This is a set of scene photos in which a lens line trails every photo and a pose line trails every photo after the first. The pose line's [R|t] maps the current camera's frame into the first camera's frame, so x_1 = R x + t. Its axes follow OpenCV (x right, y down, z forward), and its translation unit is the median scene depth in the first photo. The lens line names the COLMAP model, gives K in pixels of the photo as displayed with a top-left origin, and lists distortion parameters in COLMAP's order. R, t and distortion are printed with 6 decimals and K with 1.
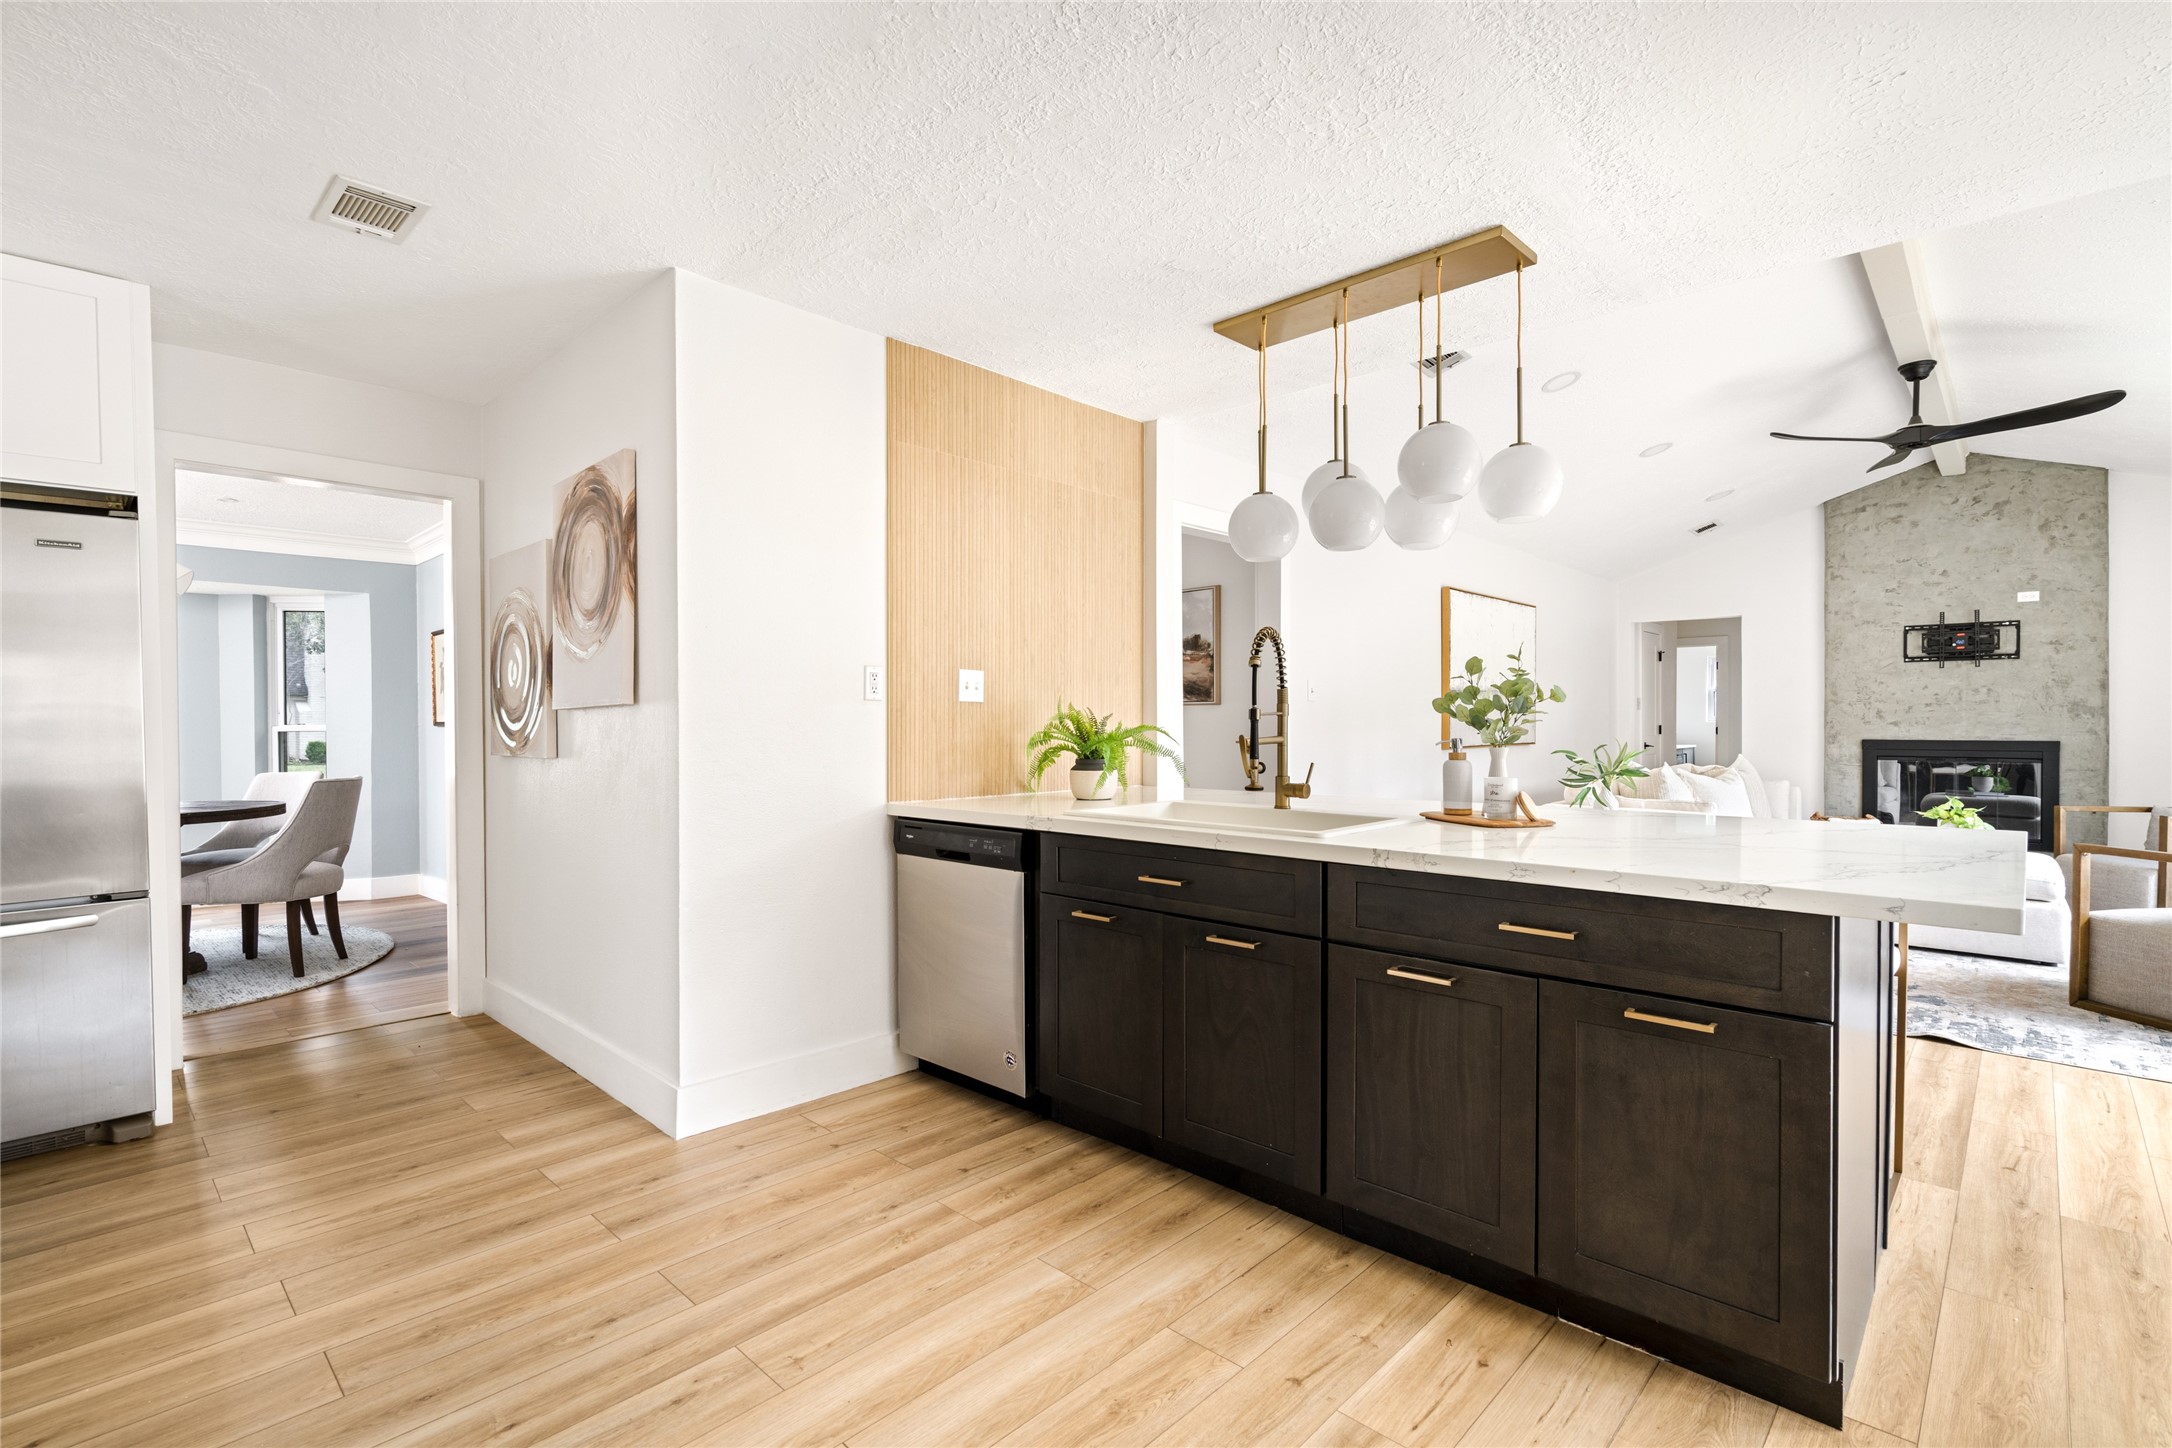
lens RADIAL K [[994.3, 0, 1077.2], [0, 994.3, 733.0], [0, 0, 1]] dist [-0.002161, -0.000003]
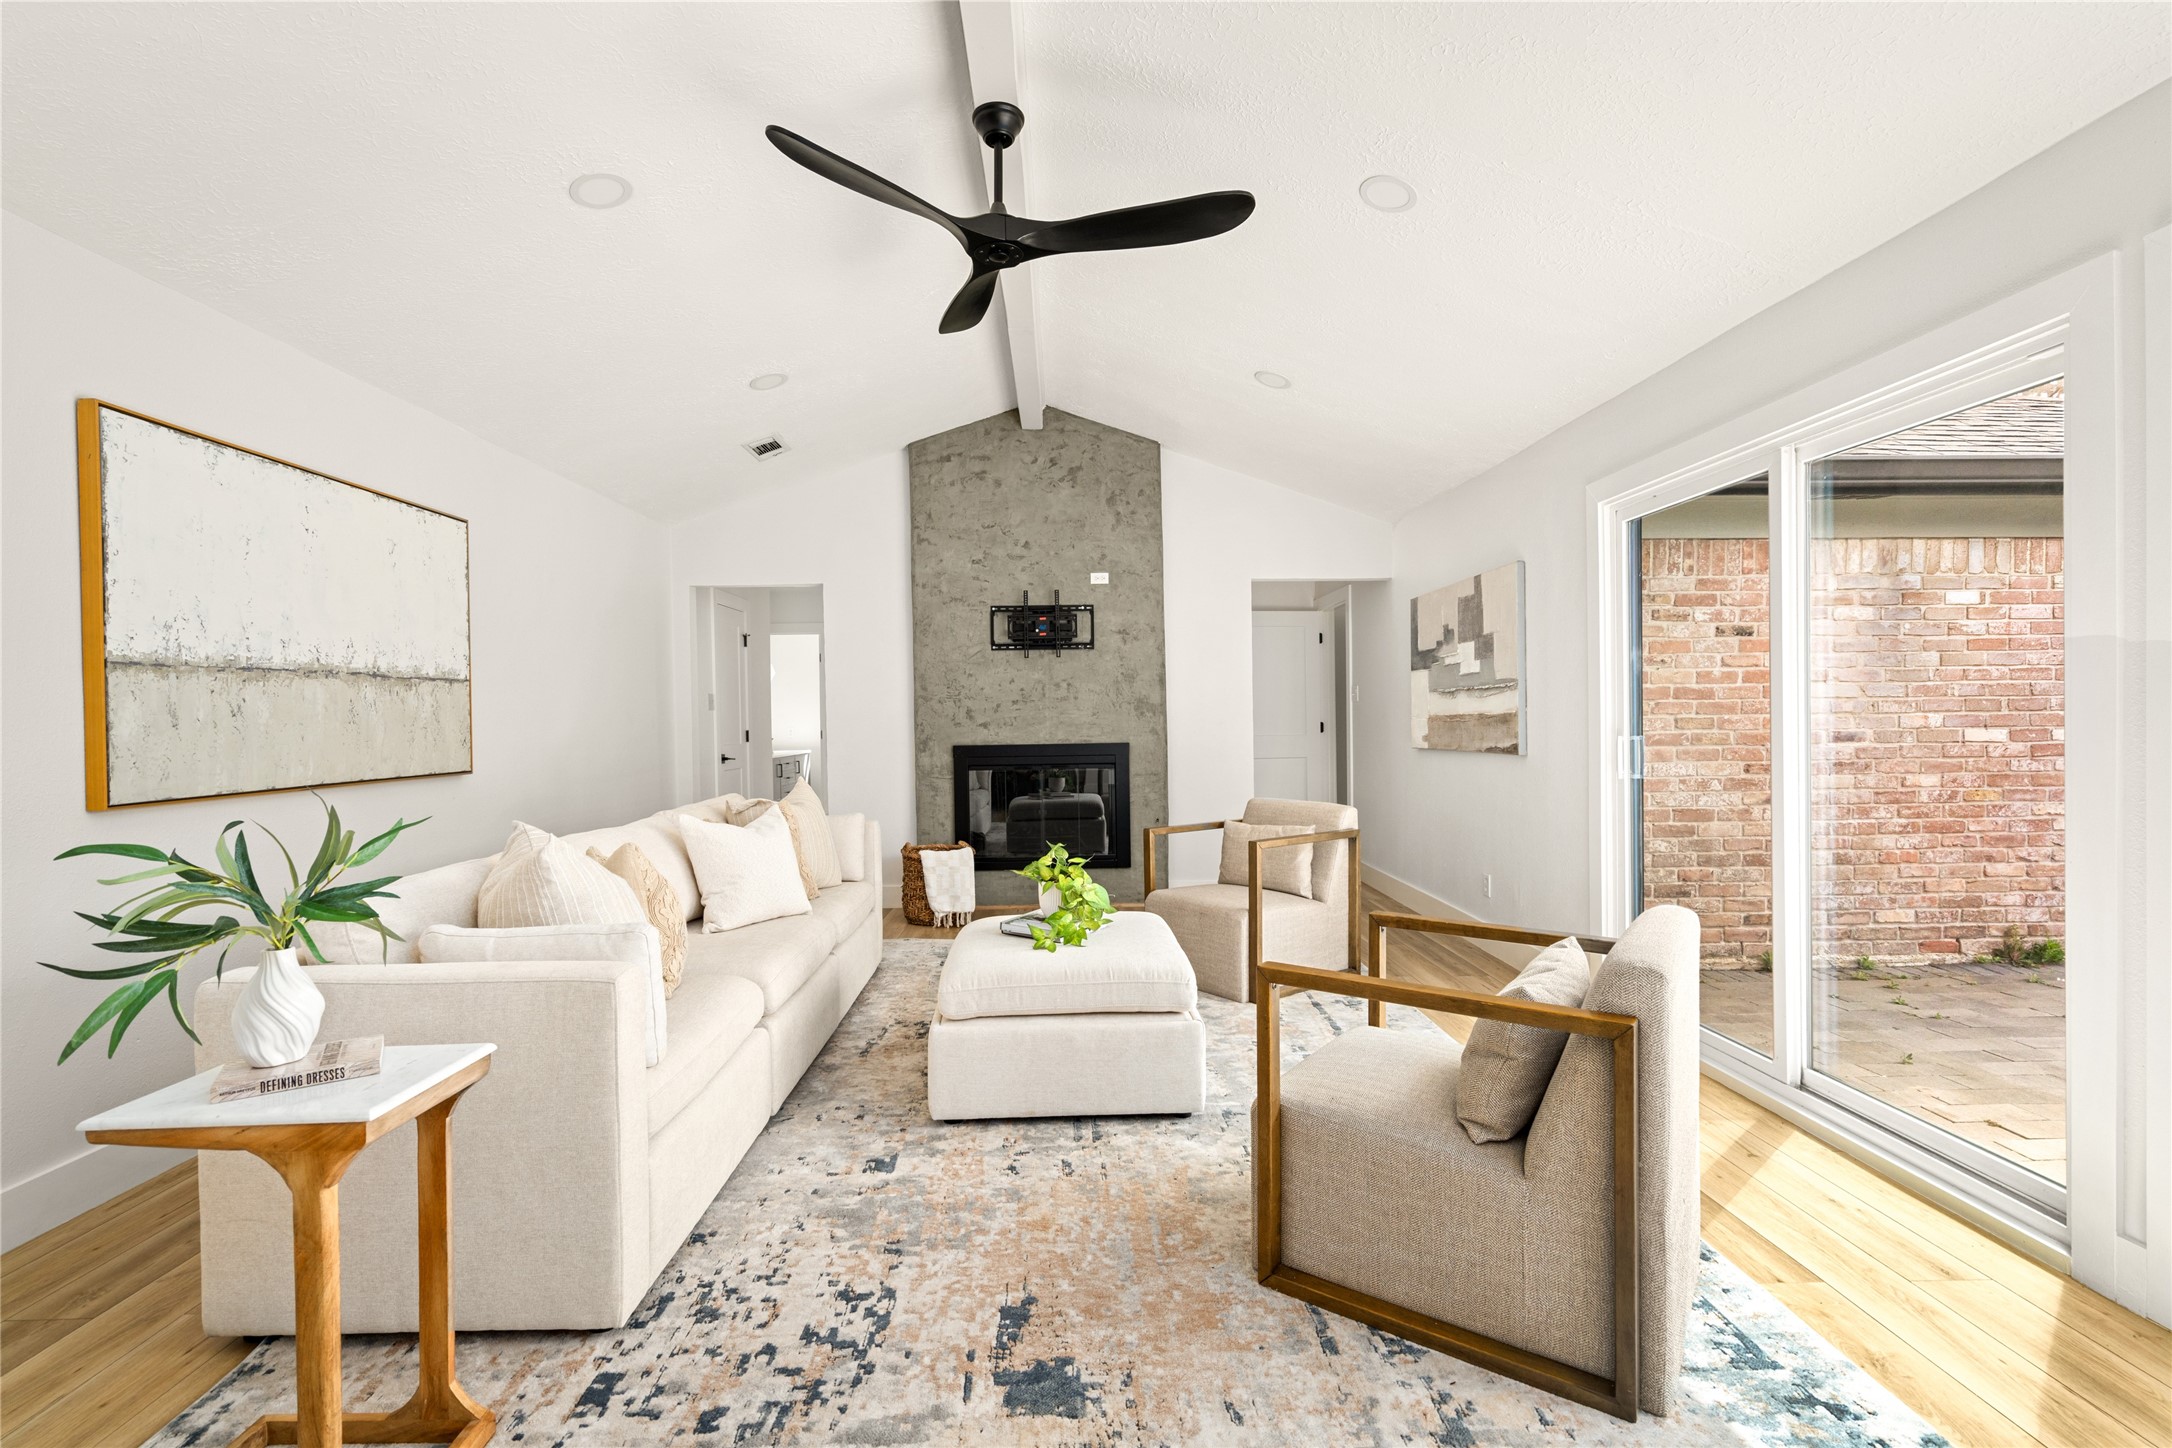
lens RADIAL K [[978.1, 0, 1074.8], [0, 978.1, 724.5], [0, 0, 1]] dist [-0.001236, 0.000536]
pose [[0.711660, -0.014953, 0.702365, 0.337303], [0.022028, 0.999757, -0.001035, -0.008188], [-0.702178, 0.016208, 0.711816, 0.406257]]
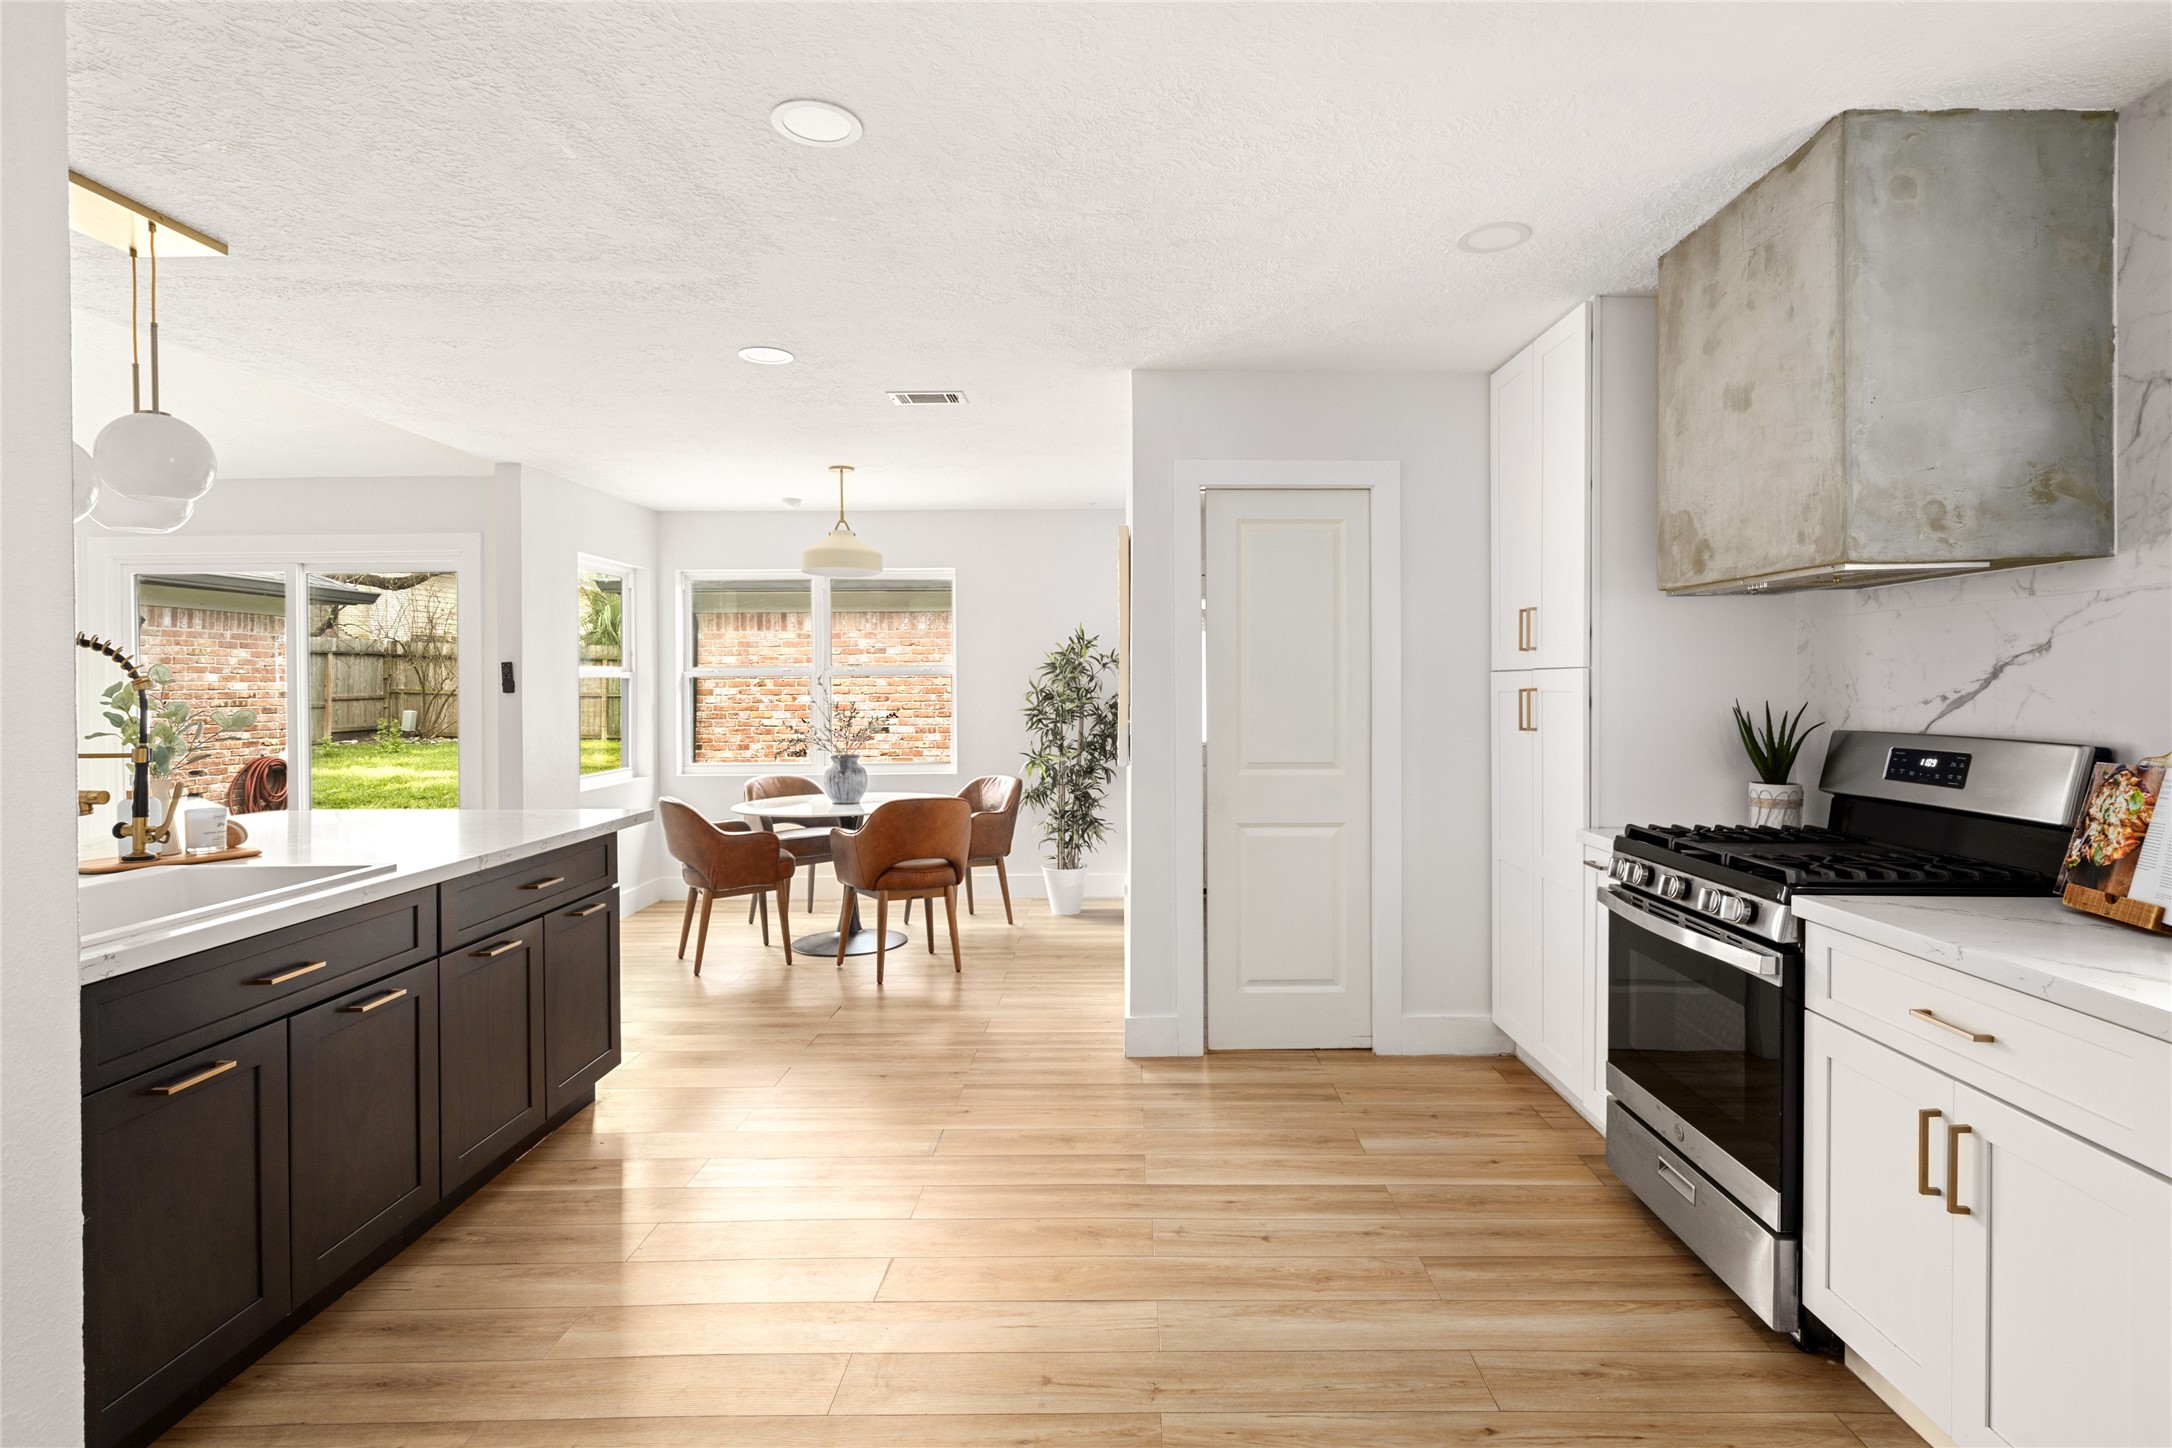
lens RADIAL K [[1075.8, 0, 1136.6], [0, 1075.8, 690.0], [0, 0, 1]] dist [0.002996, 0.000147]
pose [[-0.697684, 0.001552, 0.716404, -0.339854], [0.018002, 0.999720, 0.015366, -0.025169], [-0.716180, 0.023618, -0.697516, 0.390352]]
